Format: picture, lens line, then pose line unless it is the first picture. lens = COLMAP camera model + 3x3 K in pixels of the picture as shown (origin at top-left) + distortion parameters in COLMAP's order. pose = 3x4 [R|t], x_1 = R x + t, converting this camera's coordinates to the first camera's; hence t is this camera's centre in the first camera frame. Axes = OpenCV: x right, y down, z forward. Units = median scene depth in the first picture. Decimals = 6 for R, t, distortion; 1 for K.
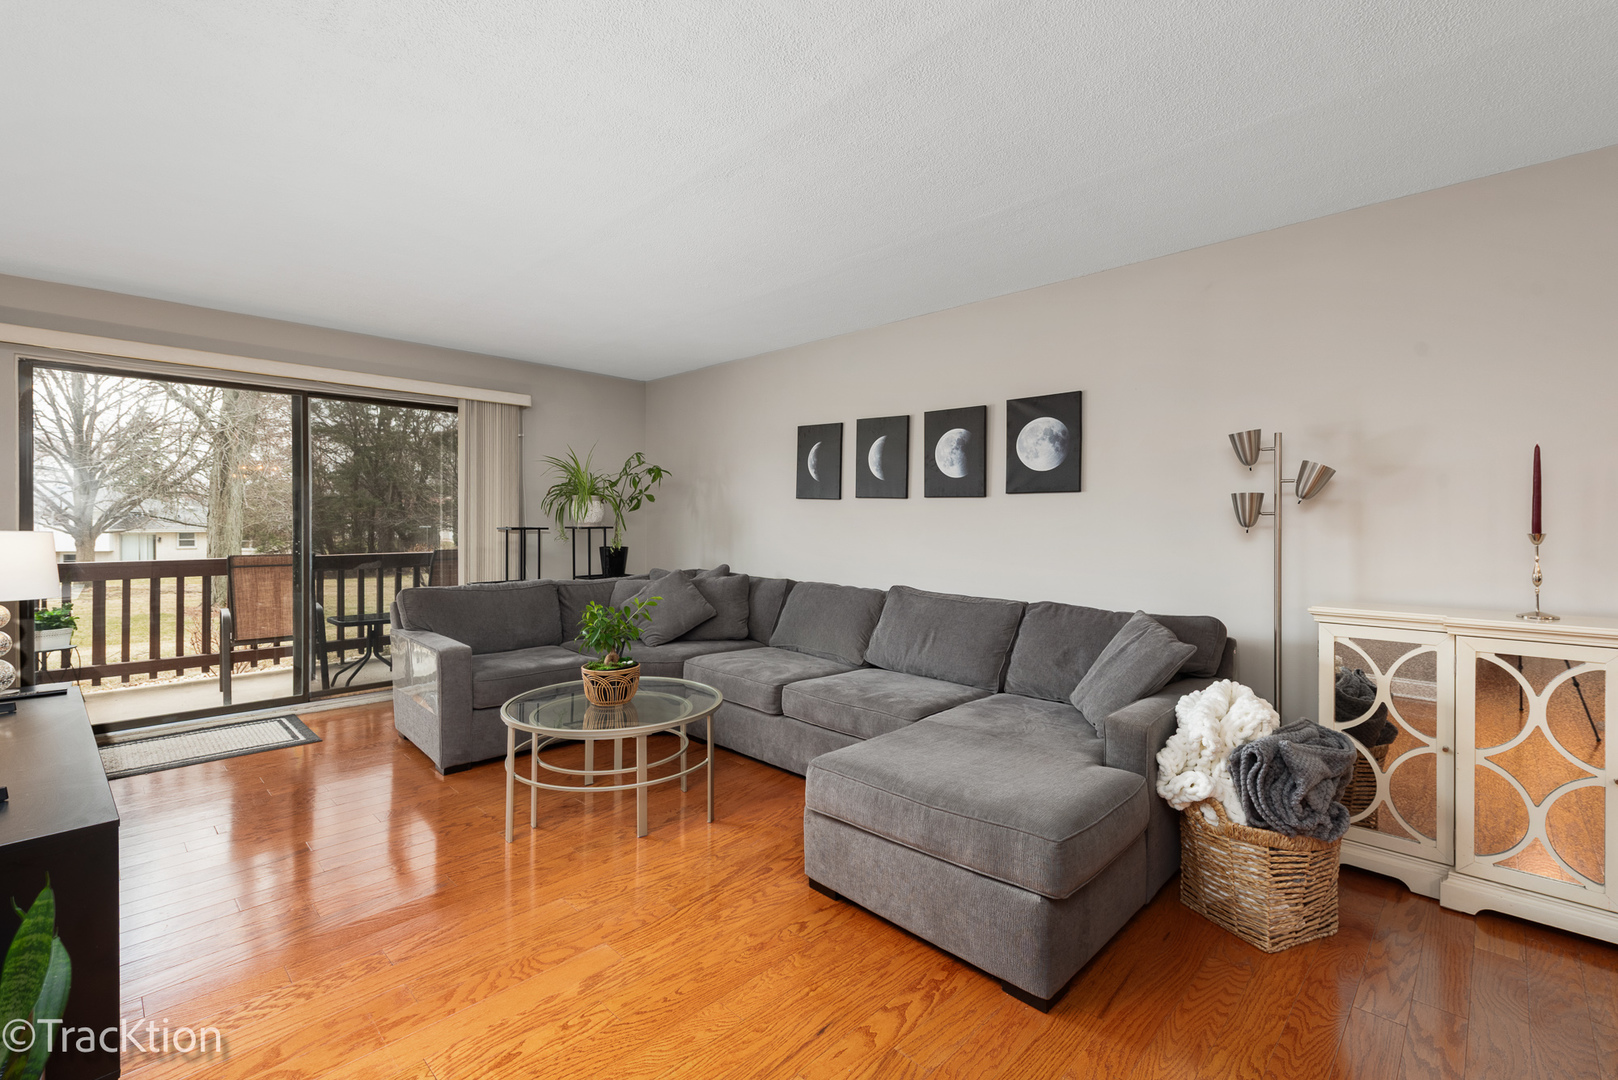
lens RADIAL K [[712.0, 0, 815.1], [0, 712.0, 529.9], [0, 0, 1]] dist [0.002864, -0.001472]
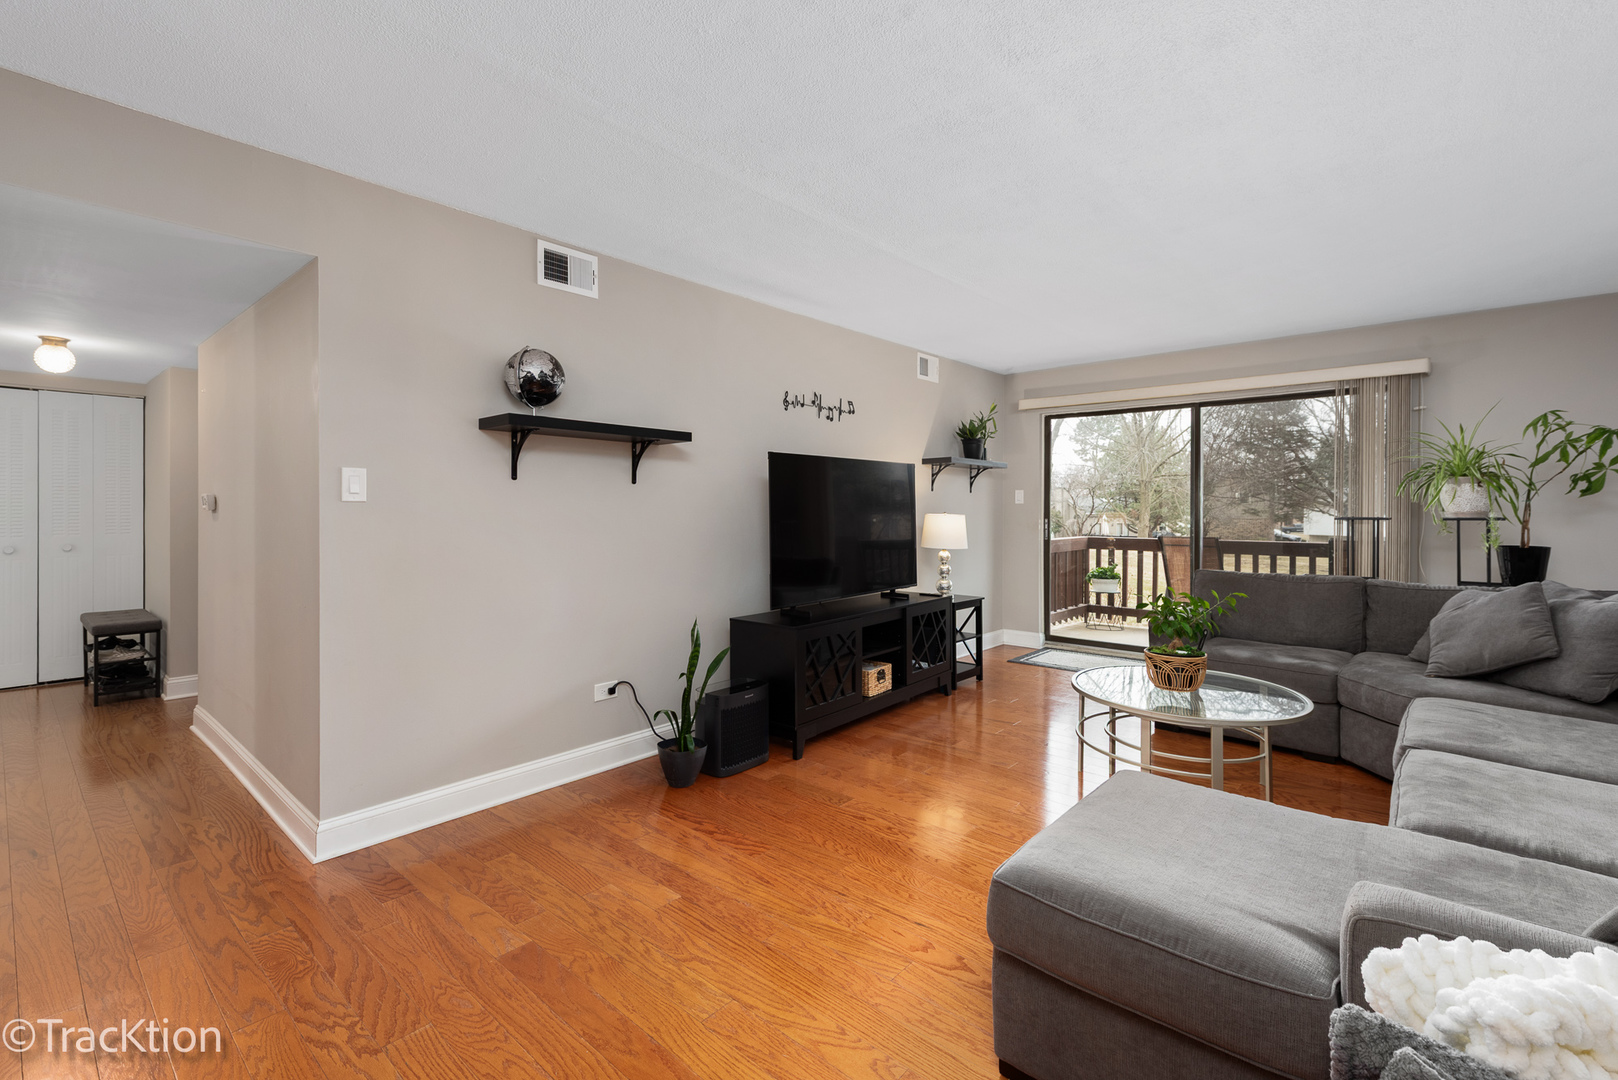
lens RADIAL K [[712.0, 0, 802.1], [0, 712.0, 512.1], [0, 0, 1]] dist [0.002864, -0.001472]
pose [[0.037296, 0.003576, -0.999298, 0.497534], [-0.013352, 0.999906, 0.003080, -0.003794], [0.999215, 0.013227, 0.037340, 0.299322]]
